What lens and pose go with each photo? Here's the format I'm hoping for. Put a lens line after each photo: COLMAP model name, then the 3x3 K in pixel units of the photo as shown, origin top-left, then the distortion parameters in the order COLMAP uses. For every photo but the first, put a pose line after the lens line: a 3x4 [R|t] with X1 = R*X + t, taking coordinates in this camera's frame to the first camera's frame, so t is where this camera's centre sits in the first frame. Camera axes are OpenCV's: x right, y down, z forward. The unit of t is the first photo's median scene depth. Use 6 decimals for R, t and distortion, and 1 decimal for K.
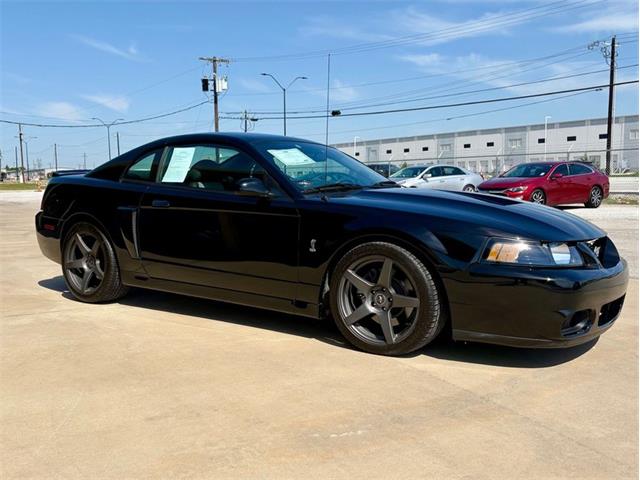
lens RADIAL K [[644.5, 0, 279.8], [0, 644.5, 249.6], [0, 0, 1]] dist [0.030676, 0.000000]
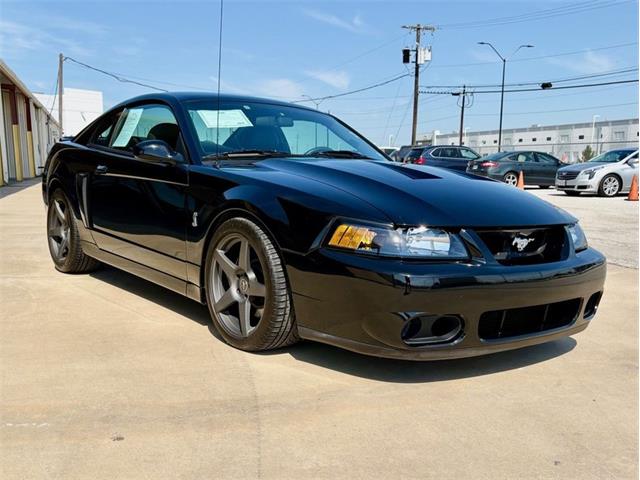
lens RADIAL K [[683.2, 0, 306.3], [0, 683.2, 287.1], [0, 0, 1]] dist [0.038108, 0.000000]
pose [[0.960609, 0.074166, -0.267825, 0.394053], [-0.054645, 0.995326, 0.079628, 0.002897], [0.272479, -0.061856, 0.960171, 0.125510]]
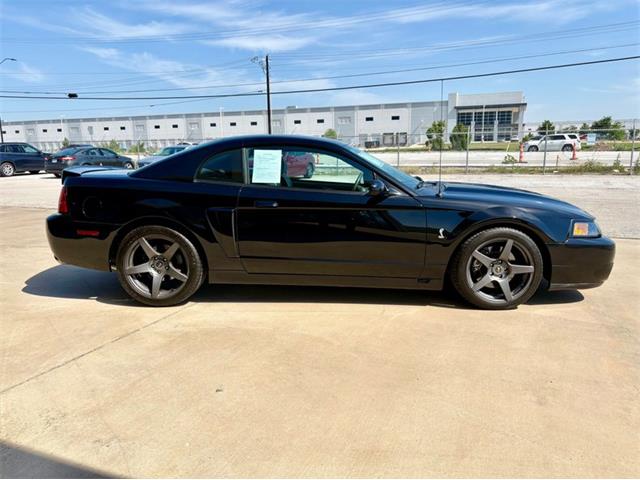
lens RADIAL K [[487.1, 0, 316.1], [0, 487.1, 241.4], [0, 0, 1]] dist [0.027362, -0.012088]
pose [[0.822790, -0.102575, 0.559013, -0.600653], [0.062027, 0.993910, 0.091080, -0.081940], [-0.564951, -0.040266, 0.824141, 0.302975]]
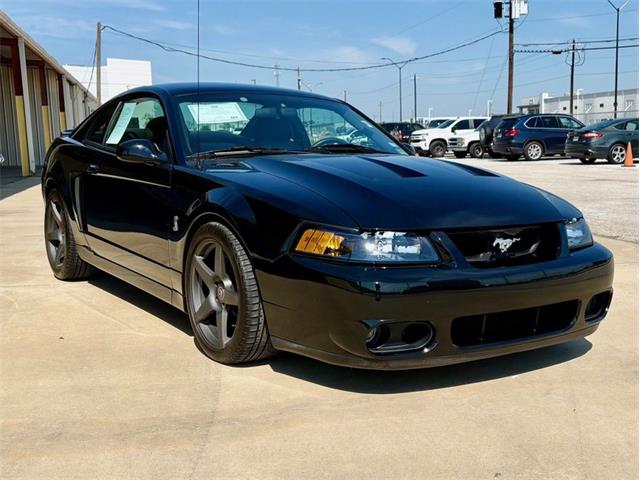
lens RADIAL K [[811.9, 0, 359.0], [0, 811.9, 250.8], [0, 0, 1]] dist [0.045072, 0.000000]
pose [[0.949421, 0.041742, -0.311220, 0.521189], [-0.030127, 0.998662, 0.042036, -0.018968], [0.312558, -0.030534, 0.949408, 0.074802]]
